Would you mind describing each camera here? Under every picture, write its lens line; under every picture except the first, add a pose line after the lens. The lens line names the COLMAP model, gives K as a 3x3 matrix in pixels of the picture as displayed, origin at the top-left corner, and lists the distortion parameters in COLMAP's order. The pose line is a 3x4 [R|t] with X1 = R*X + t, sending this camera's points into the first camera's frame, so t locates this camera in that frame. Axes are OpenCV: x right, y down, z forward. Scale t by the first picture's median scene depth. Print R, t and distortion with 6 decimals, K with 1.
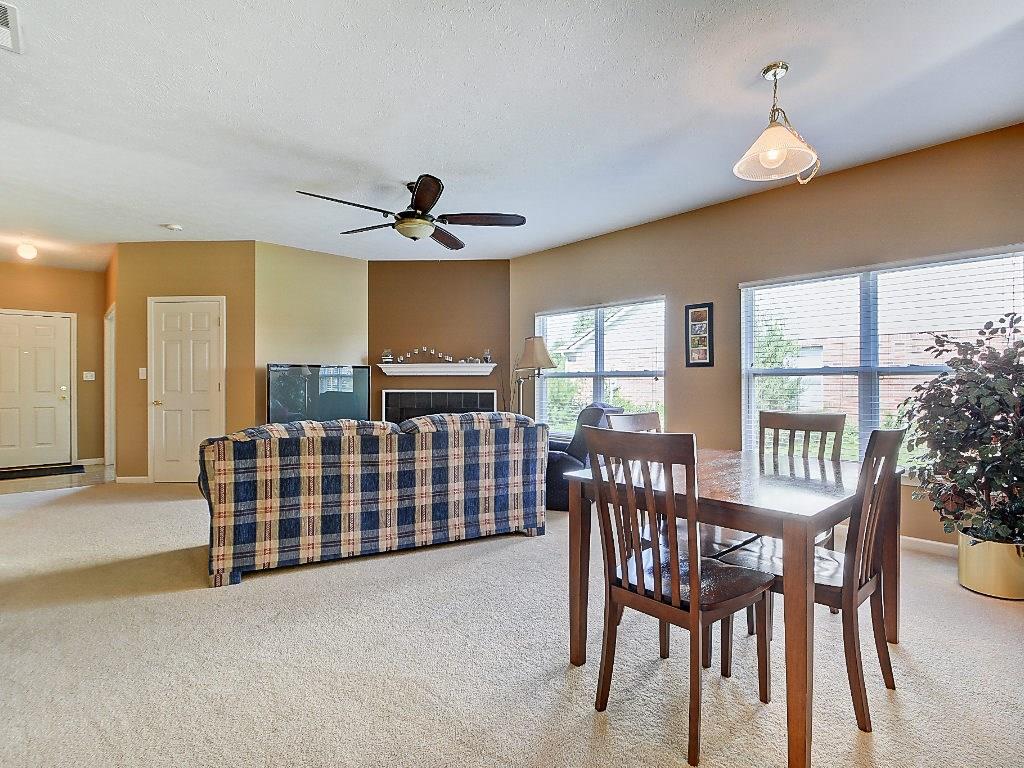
lens RADIAL K [[514.2, 0, 526.9], [0, 514.2, 380.3], [0, 0, 1]] dist [0.000942, -0.009096]
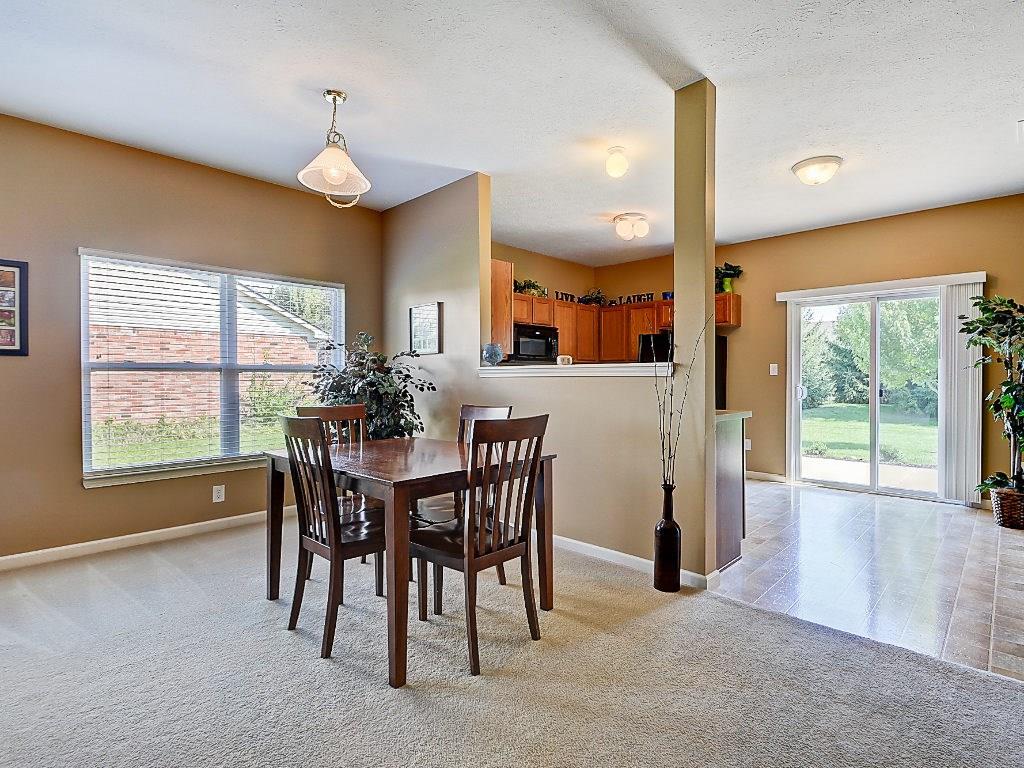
lens RADIAL K [[514.2, 0, 549.3], [0, 514.2, 377.0], [0, 0, 1]] dist [0.000942, -0.009096]
pose [[-0.093311, 0.000057, 0.995637, -0.582448], [-0.001925, 0.999998, -0.000238, -0.000014], [-0.995635, -0.001939, -0.093311, 0.561328]]
